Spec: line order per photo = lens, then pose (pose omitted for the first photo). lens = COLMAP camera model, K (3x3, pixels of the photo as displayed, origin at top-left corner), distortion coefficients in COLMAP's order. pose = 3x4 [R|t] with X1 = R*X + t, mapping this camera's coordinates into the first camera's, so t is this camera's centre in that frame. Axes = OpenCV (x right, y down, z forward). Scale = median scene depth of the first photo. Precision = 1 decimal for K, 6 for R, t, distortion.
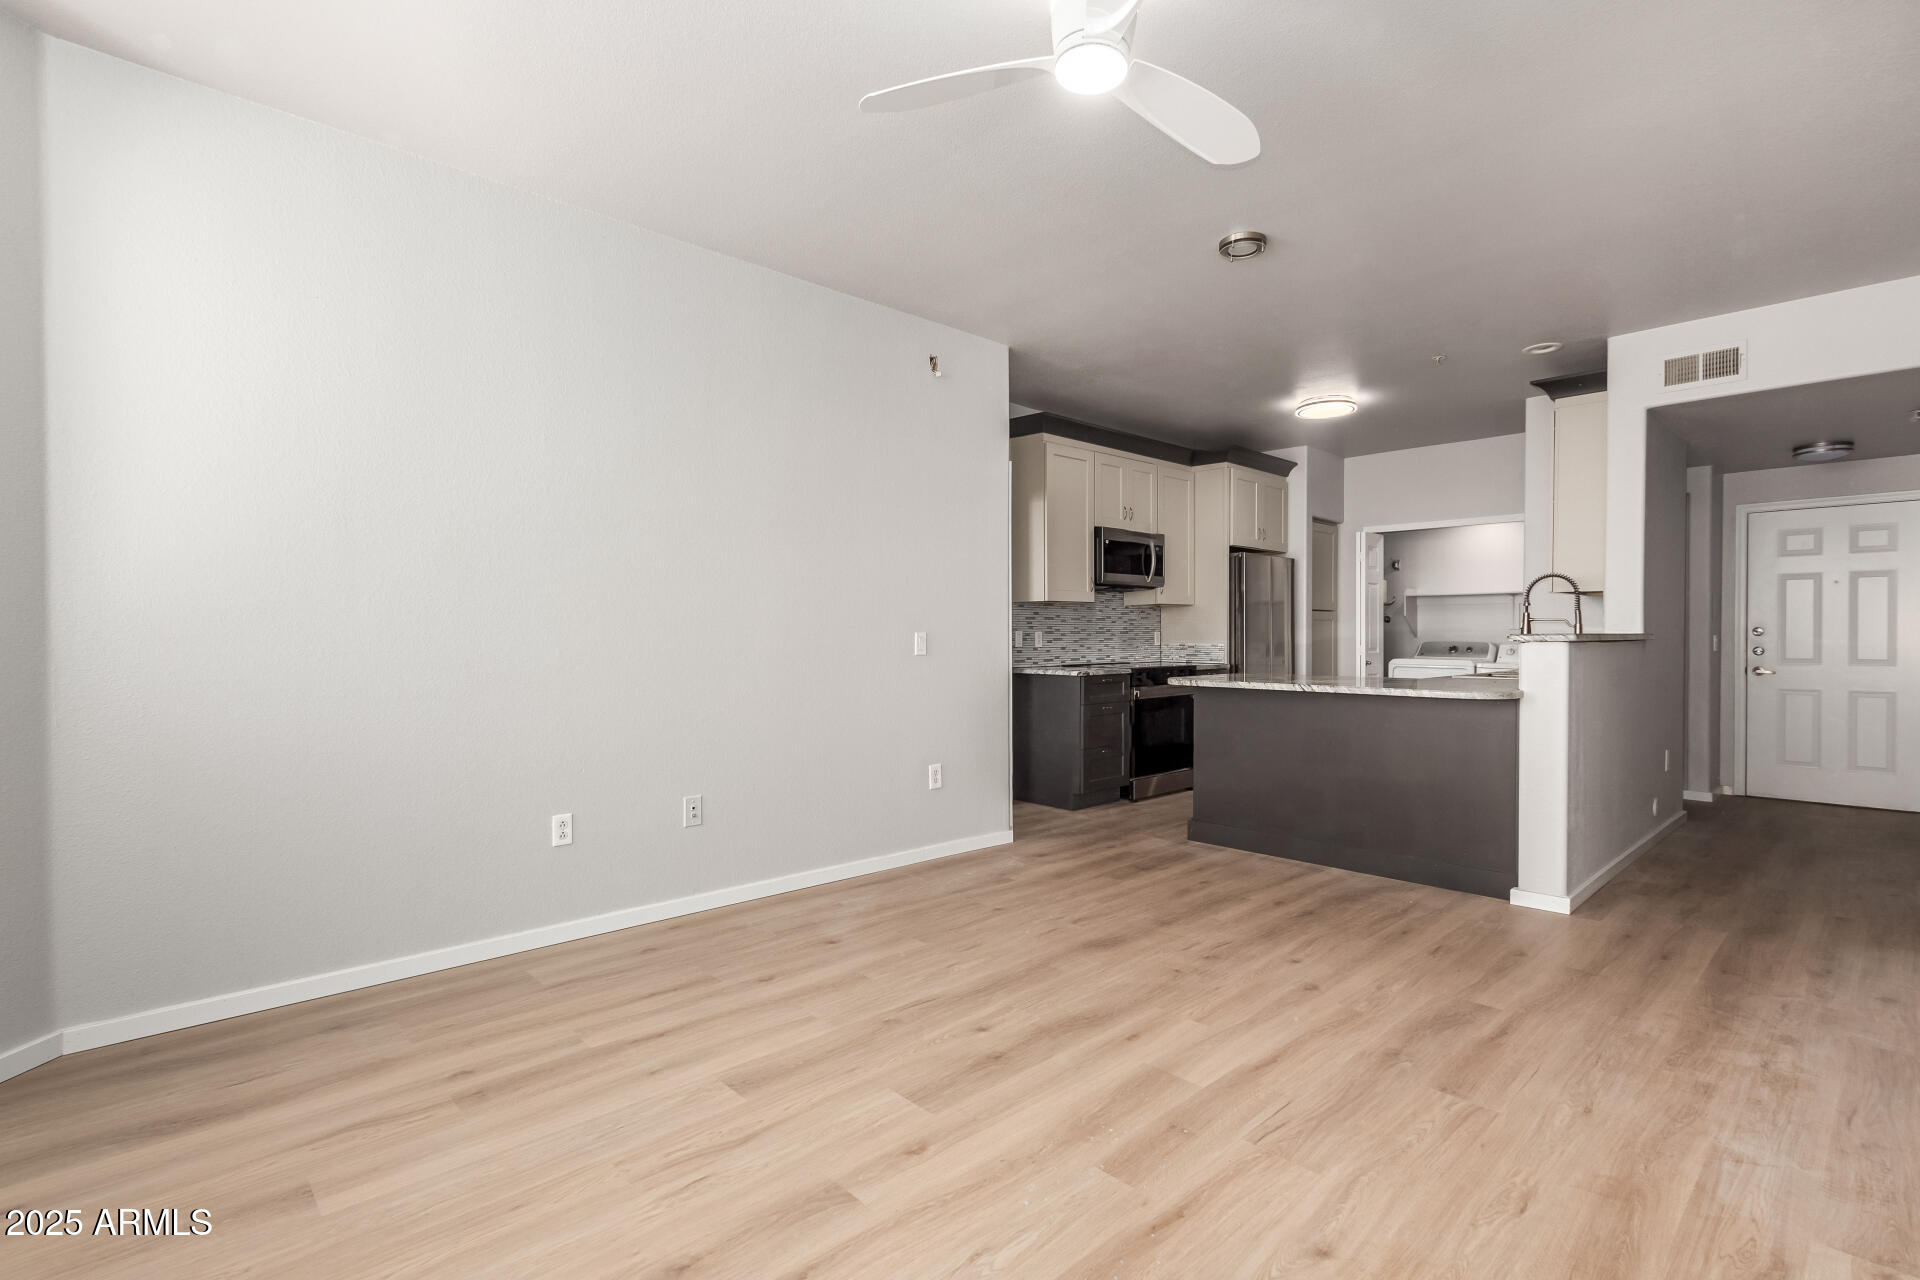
lens RADIAL K [[886.5, 0, 969.1], [0, 886.5, 642.8], [0, 0, 1]] dist [0.008960, -0.000483]
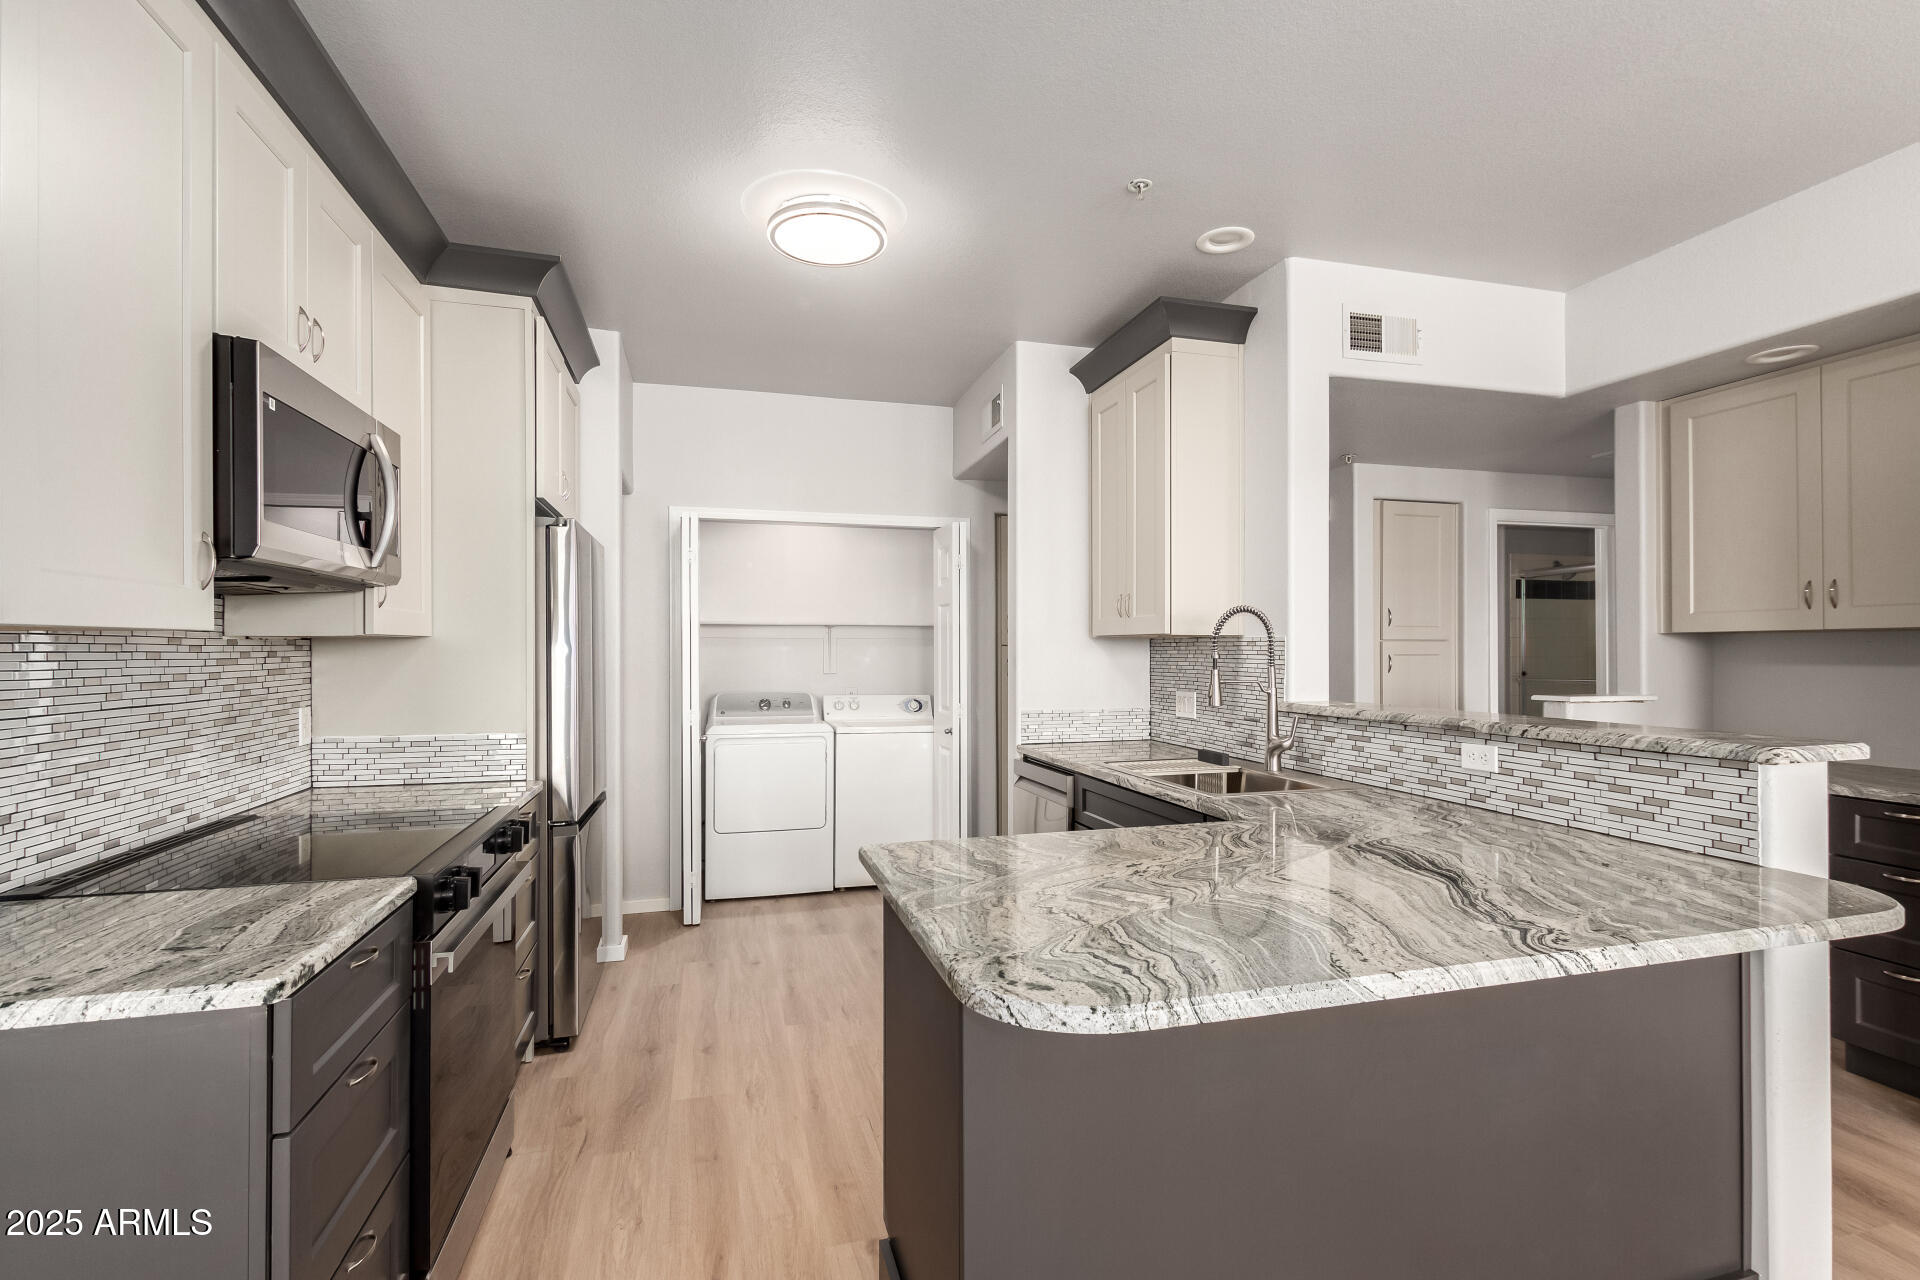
lens RADIAL K [[884.7, 0, 955.0], [0, 884.7, 642.2], [0, 0, 1]] dist [0.007293, -0.000373]
pose [[0.455999, 0.006313, 0.889958, 0.010835], [0.011640, 0.999847, -0.013057, -0.034308], [-0.889904, 0.016313, 0.455856, 0.648816]]
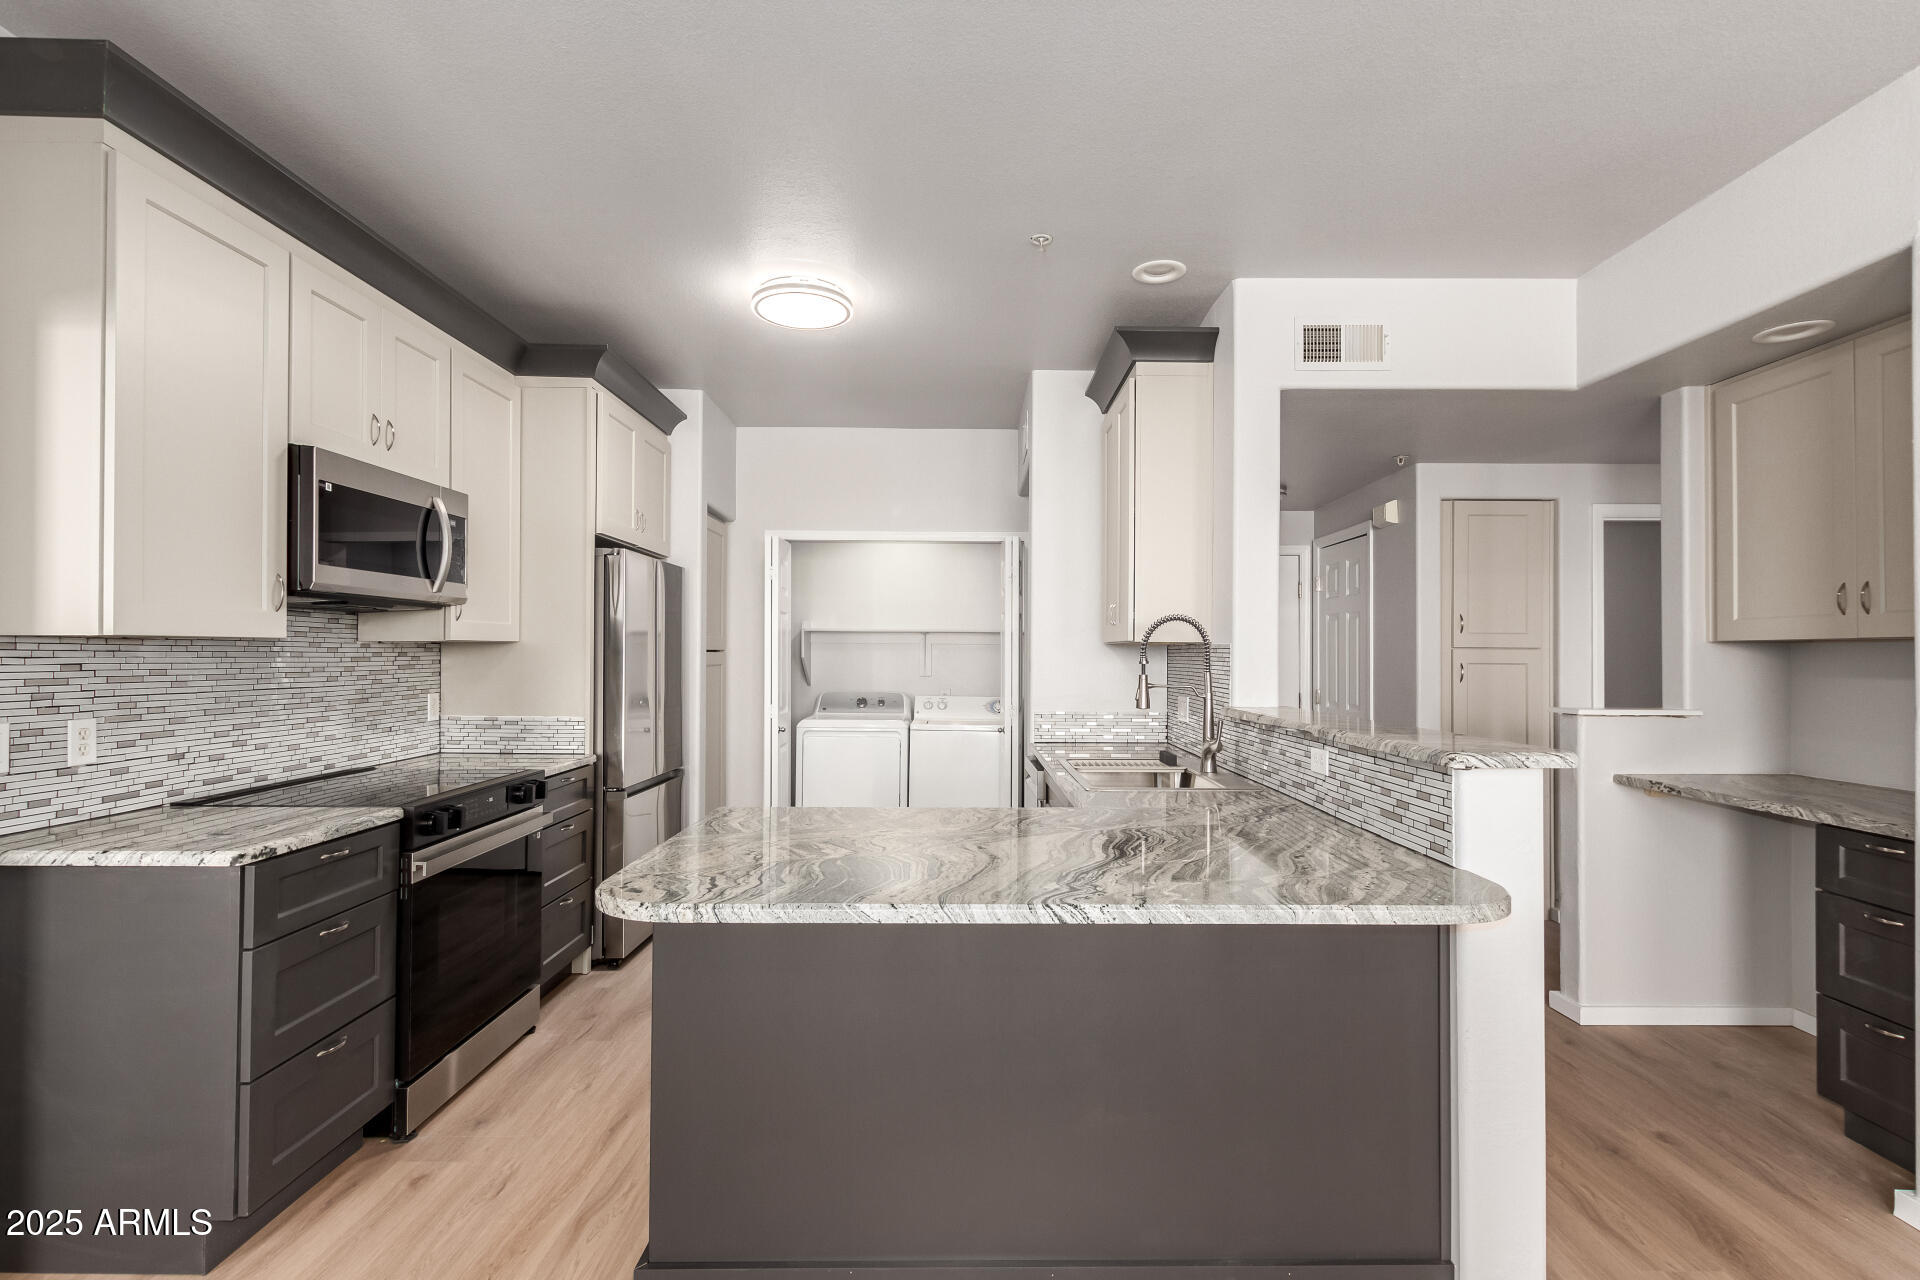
lens RADIAL K [[886.5, 0, 969.1], [0, 886.5, 642.8], [0, 0, 1]] dist [0.008960, -0.000483]
pose [[0.675596, 0.012823, 0.737161, 0.051962], [0.003233, 0.999788, -0.020355, -0.032504], [-0.737265, 0.016136, 0.675411, 0.481715]]
